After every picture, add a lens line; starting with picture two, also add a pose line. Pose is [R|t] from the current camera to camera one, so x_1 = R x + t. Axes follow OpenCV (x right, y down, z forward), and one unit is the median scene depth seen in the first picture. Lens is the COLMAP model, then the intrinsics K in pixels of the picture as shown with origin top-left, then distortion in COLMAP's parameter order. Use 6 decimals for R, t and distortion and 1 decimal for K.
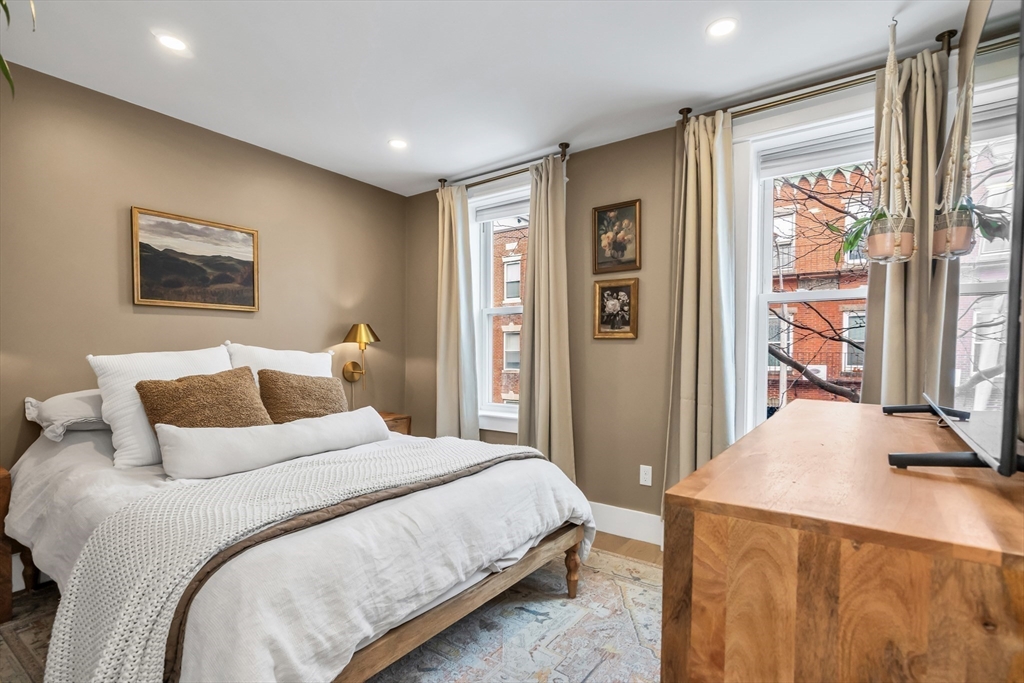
lens RADIAL K [[491.8, 0, 513.8], [0, 491.8, 363.4], [0, 0, 1]] dist [-0.001526, 0.000475]
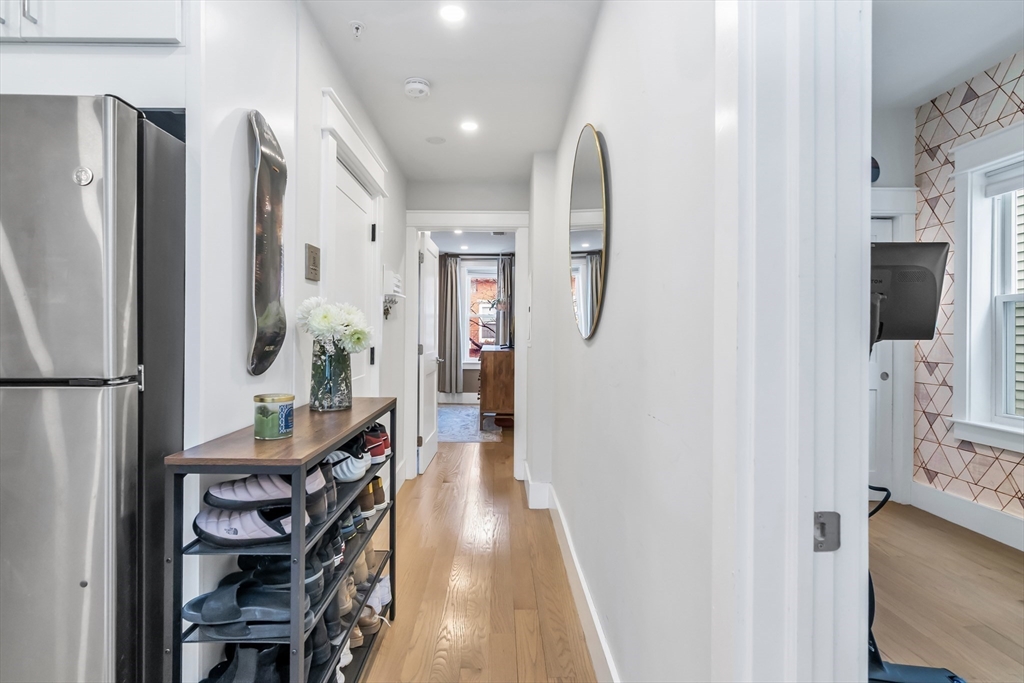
lens RADIAL K [[496.8, 0, 497.6], [0, 496.8, 337.3], [0, 0, 1]] dist [0.001684, 0.000445]
pose [[0.804432, -0.011993, 0.593923, -1.383234], [0.015294, 0.999883, -0.000525, 0.010456], [-0.593847, 0.009506, 0.804522, -1.860946]]
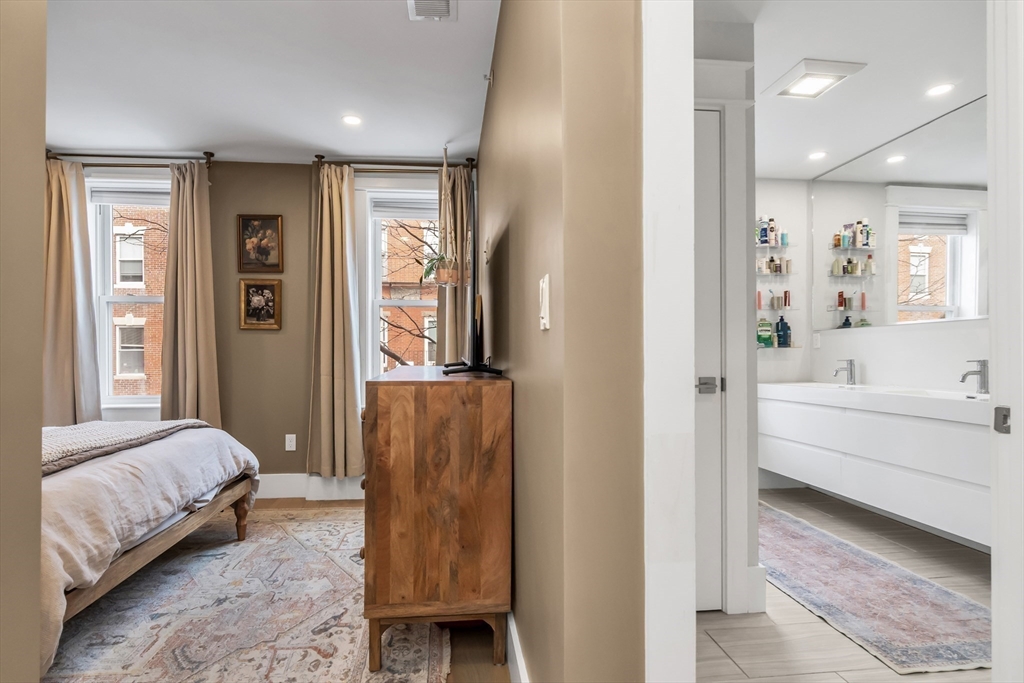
lens RADIAL K [[518.9, 0, 510.7], [0, 518.9, 356.1], [0, 0, 1]] dist [-0.000072, 0.000184]
pose [[0.728966, -0.012061, 0.684443, -0.266833], [0.025714, 0.999622, -0.009771, 0.052452], [-0.684066, 0.024722, 0.729001, -0.393673]]
